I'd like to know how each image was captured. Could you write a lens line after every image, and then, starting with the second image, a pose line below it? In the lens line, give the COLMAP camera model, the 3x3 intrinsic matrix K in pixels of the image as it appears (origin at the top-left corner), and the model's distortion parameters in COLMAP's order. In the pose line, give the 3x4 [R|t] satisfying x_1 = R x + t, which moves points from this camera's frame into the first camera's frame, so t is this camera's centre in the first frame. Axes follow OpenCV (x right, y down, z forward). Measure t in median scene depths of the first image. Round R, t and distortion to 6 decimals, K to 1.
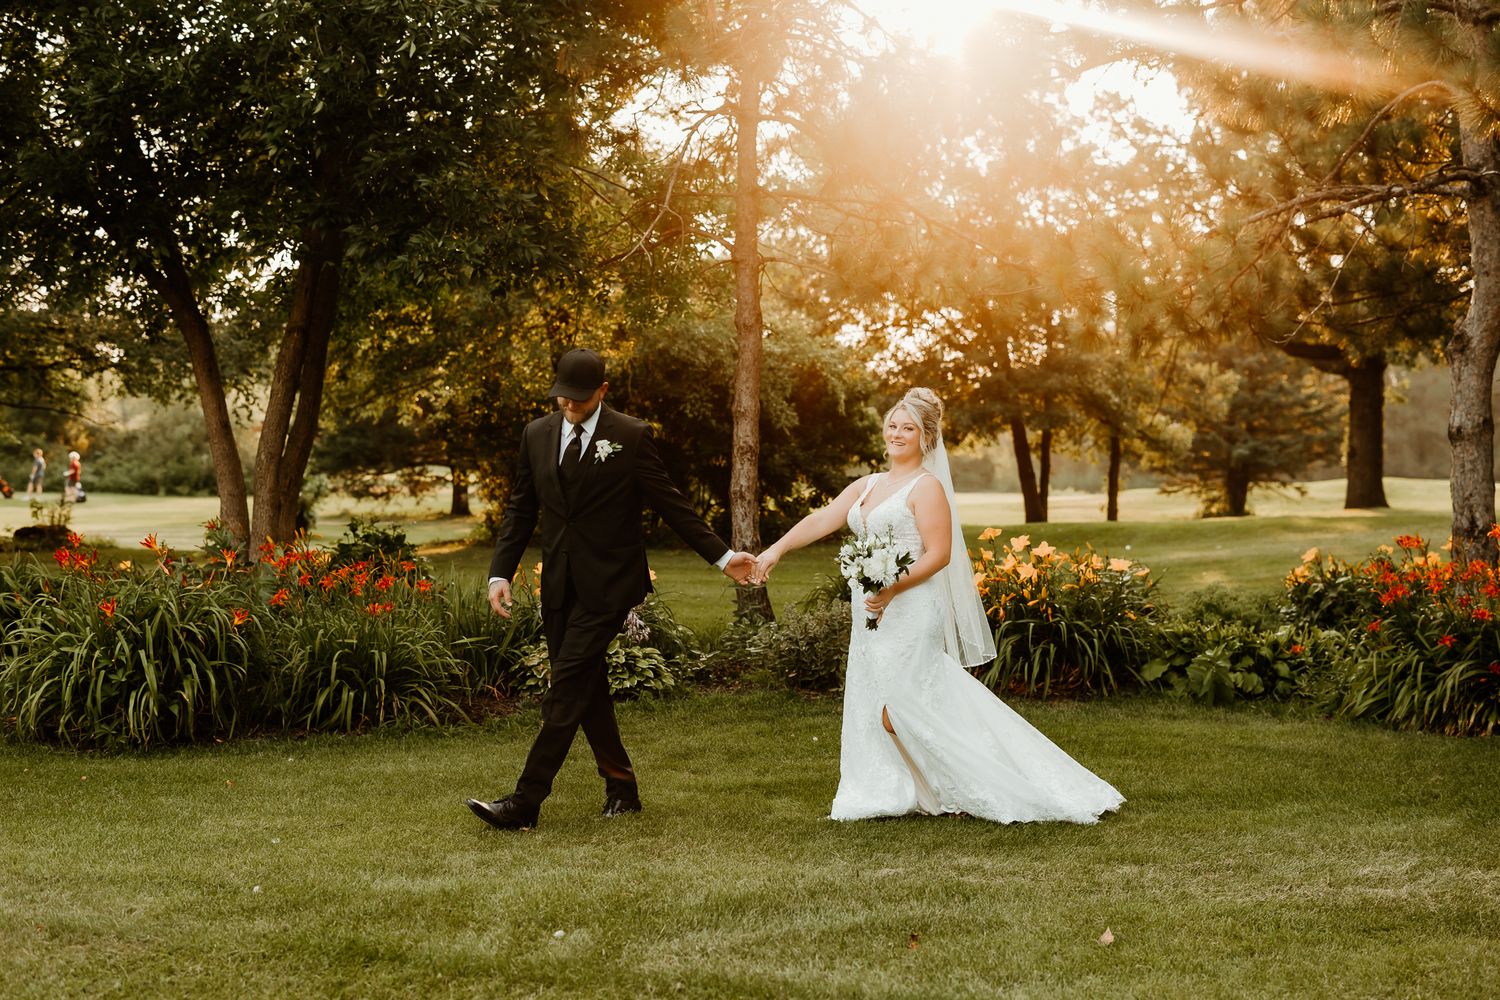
lens RADIAL K [[2156.8, 0, 750.0], [0, 2156.8, 500.0], [0, 0, 1]] dist [-0.000162, 0.040856]
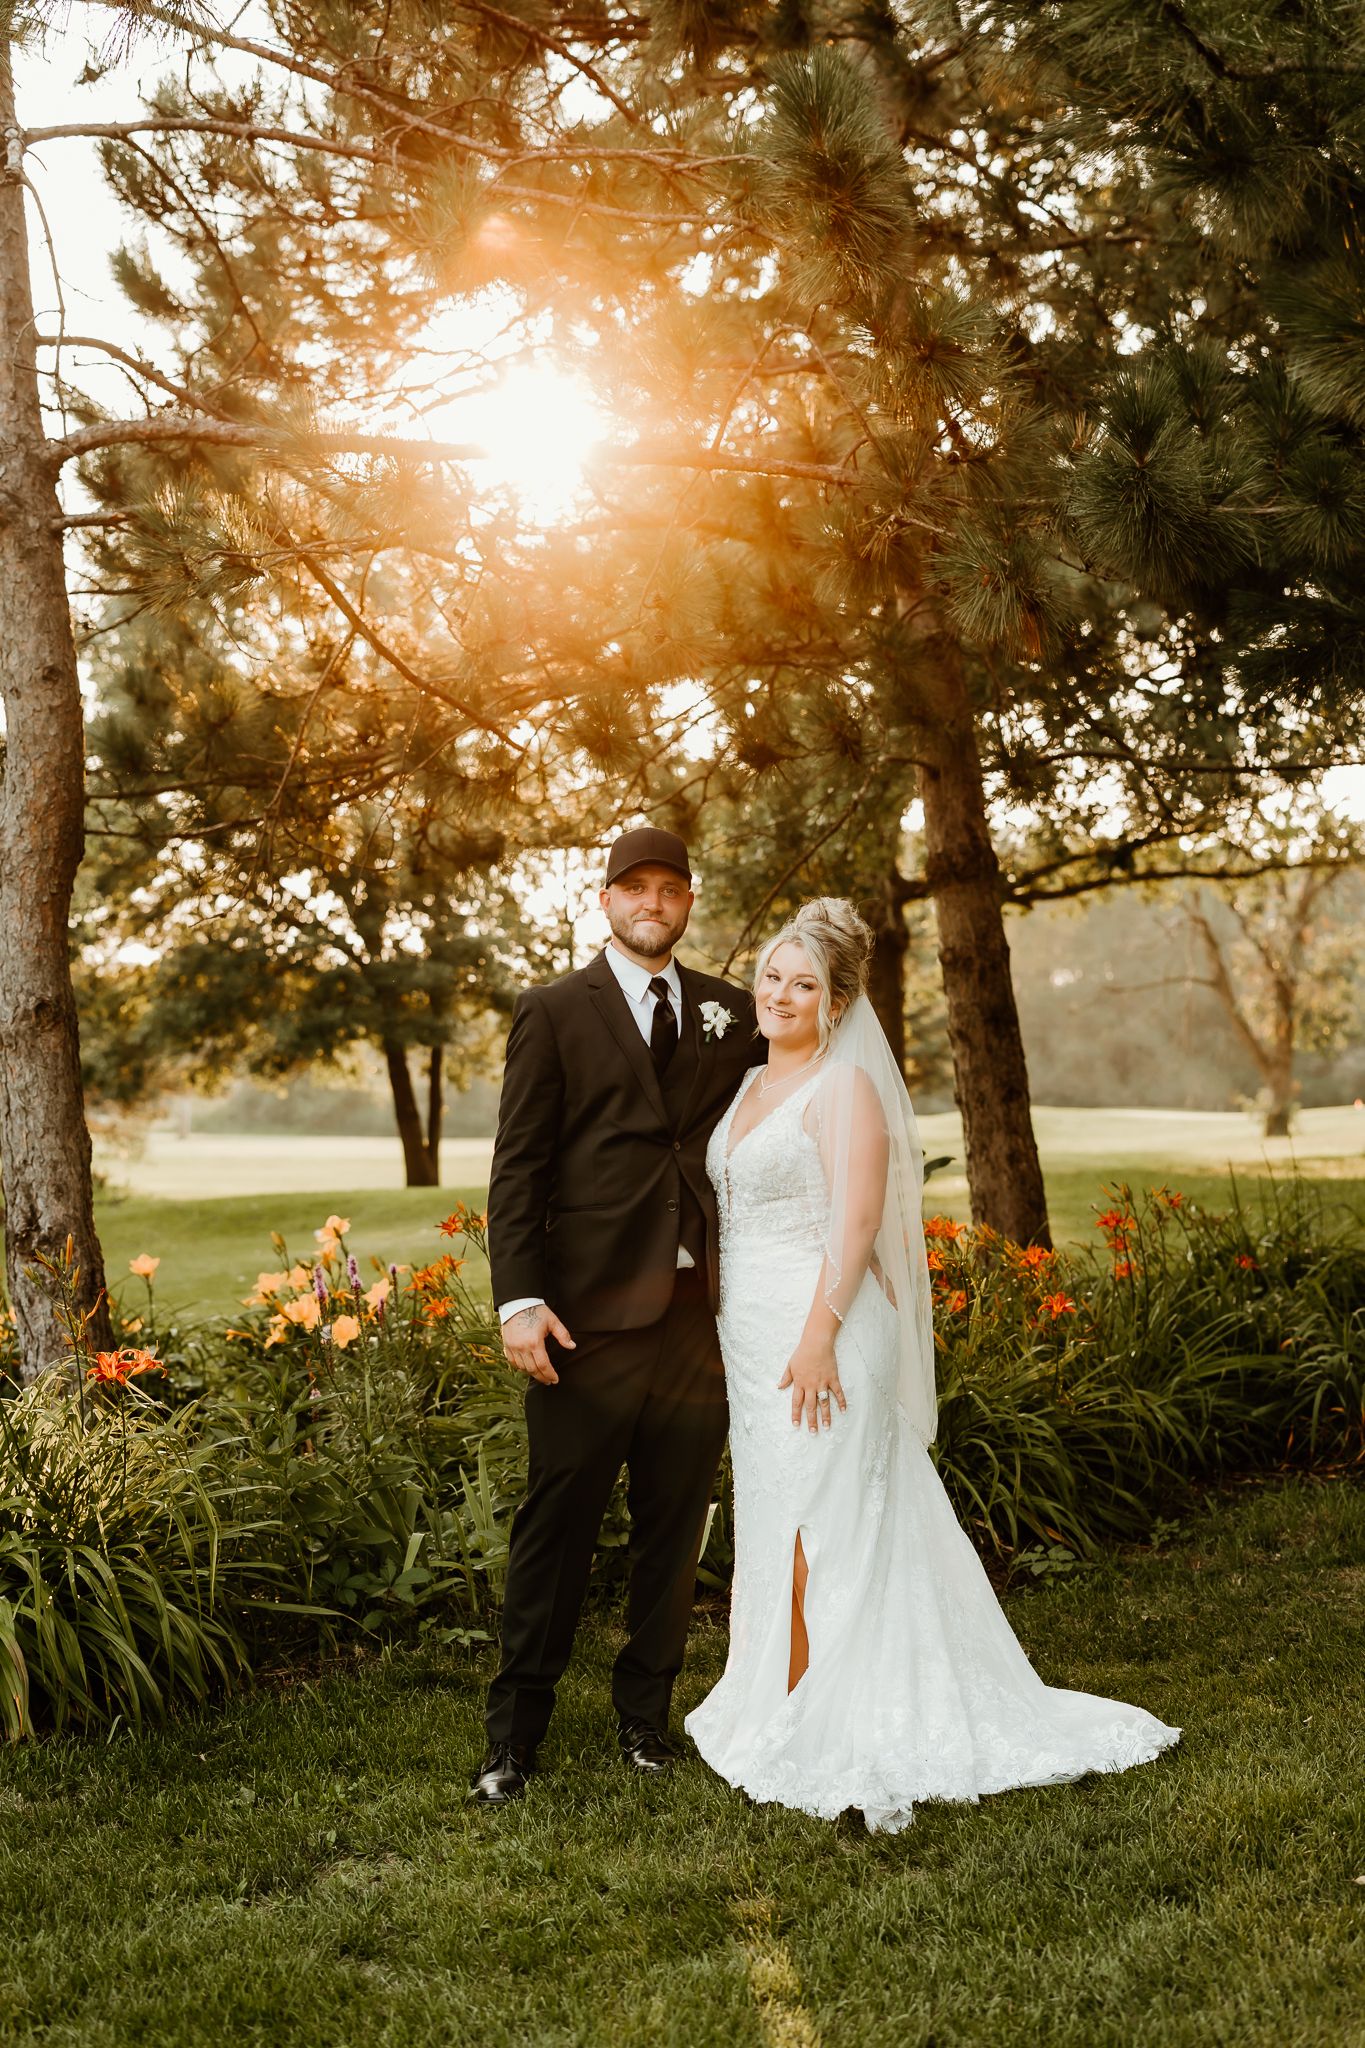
lens RADIAL K [[2944.7, 0, 682.5], [0, 2944.7, 1024.0], [0, 0, 1]] dist [-0.000162, 0.040856]
pose [[0.991735, -0.014467, 0.127484, 0.105743], [0.019832, 0.998966, -0.040917, -0.000901], [-0.126760, 0.043107, 0.990996, 0.091400]]
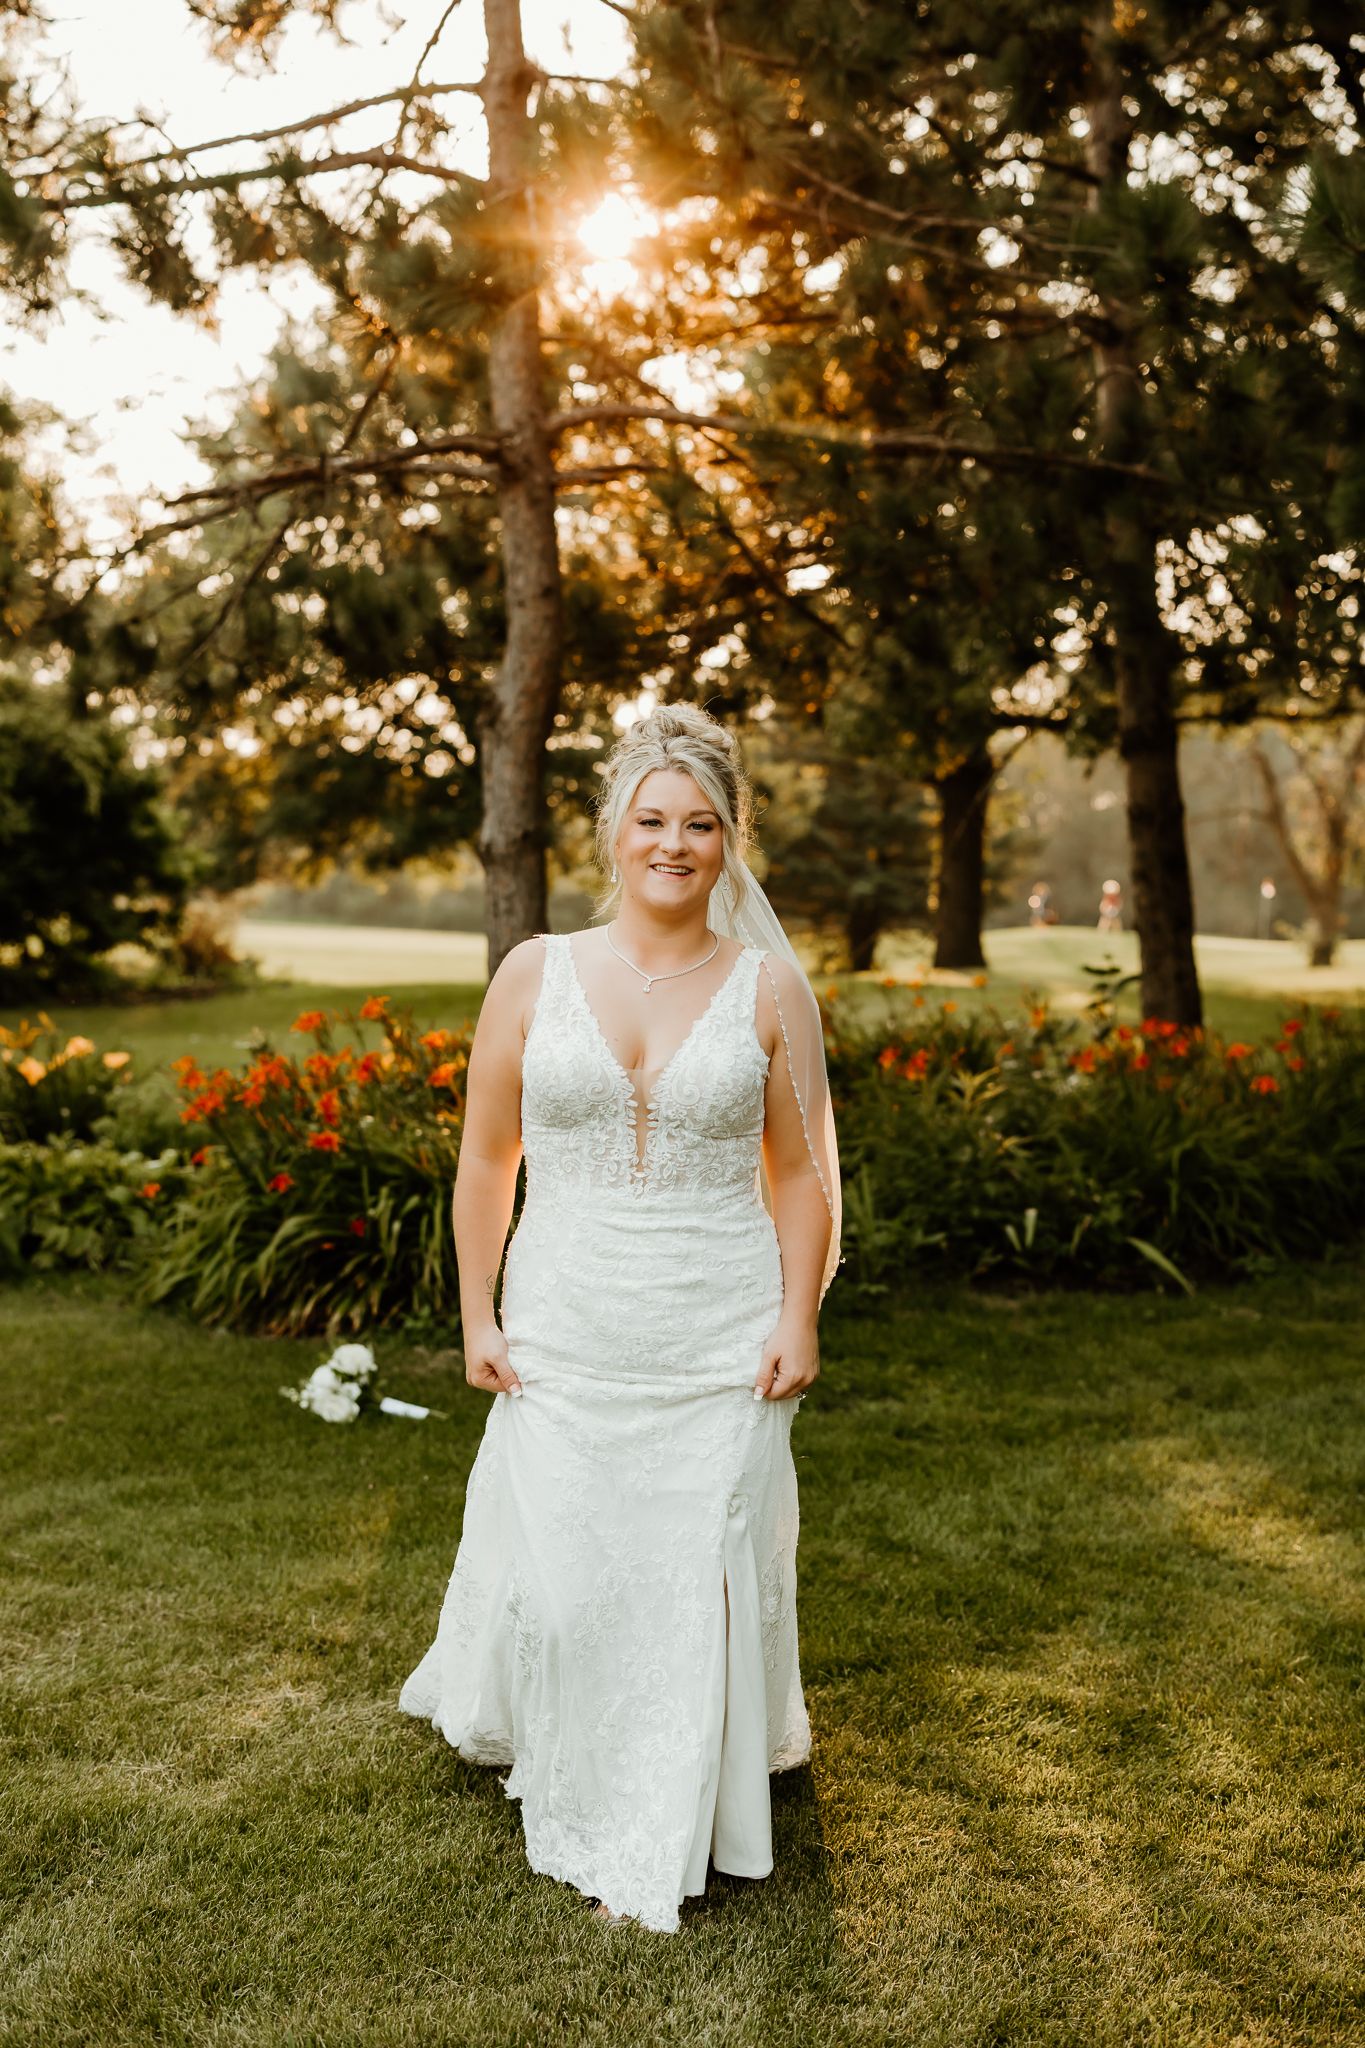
lens RADIAL K [[2964.6, 0, 682.5], [0, 2964.6, 1024.0], [0, 0, 1]] dist [0.024429, -0.011072]
pose [[0.992394, 0.017407, 0.121864, 0.074564], [-0.020578, 0.999480, 0.024814, -0.000875], [-0.121368, -0.027133, 0.992237, 0.031089]]
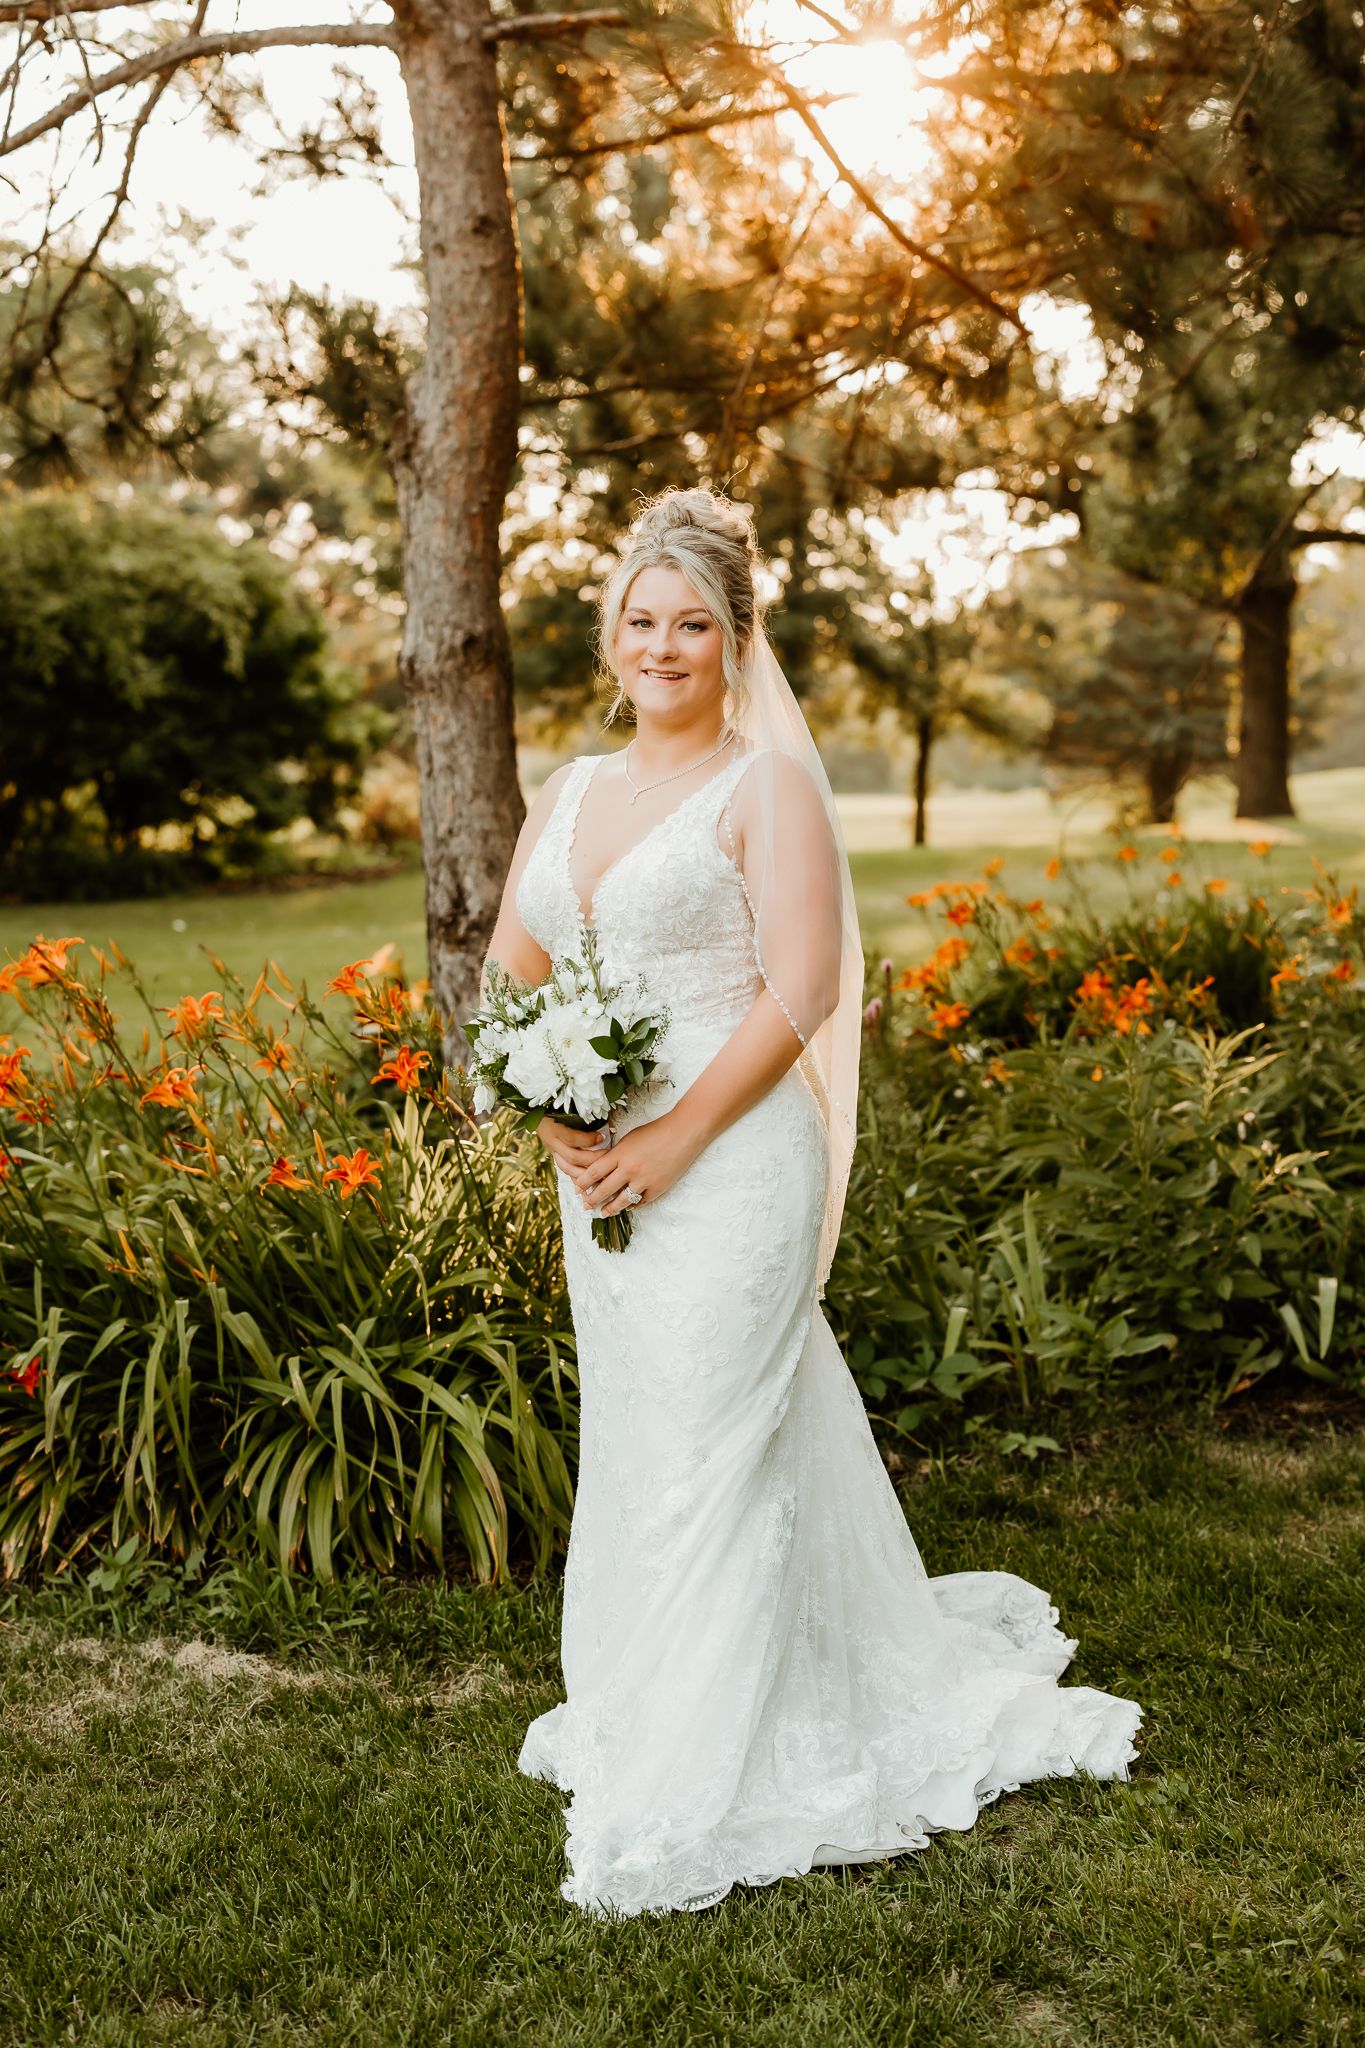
lens RADIAL K [[2944.7, 0, 682.5], [0, 2944.7, 1024.0], [0, 0, 1]] dist [-0.000162, 0.040856]
pose [[0.999820, -0.010518, 0.015780, 0.098340], [0.009331, 0.997252, 0.073489, -0.001734], [-0.016510, -0.073329, 0.997171, 0.124021]]
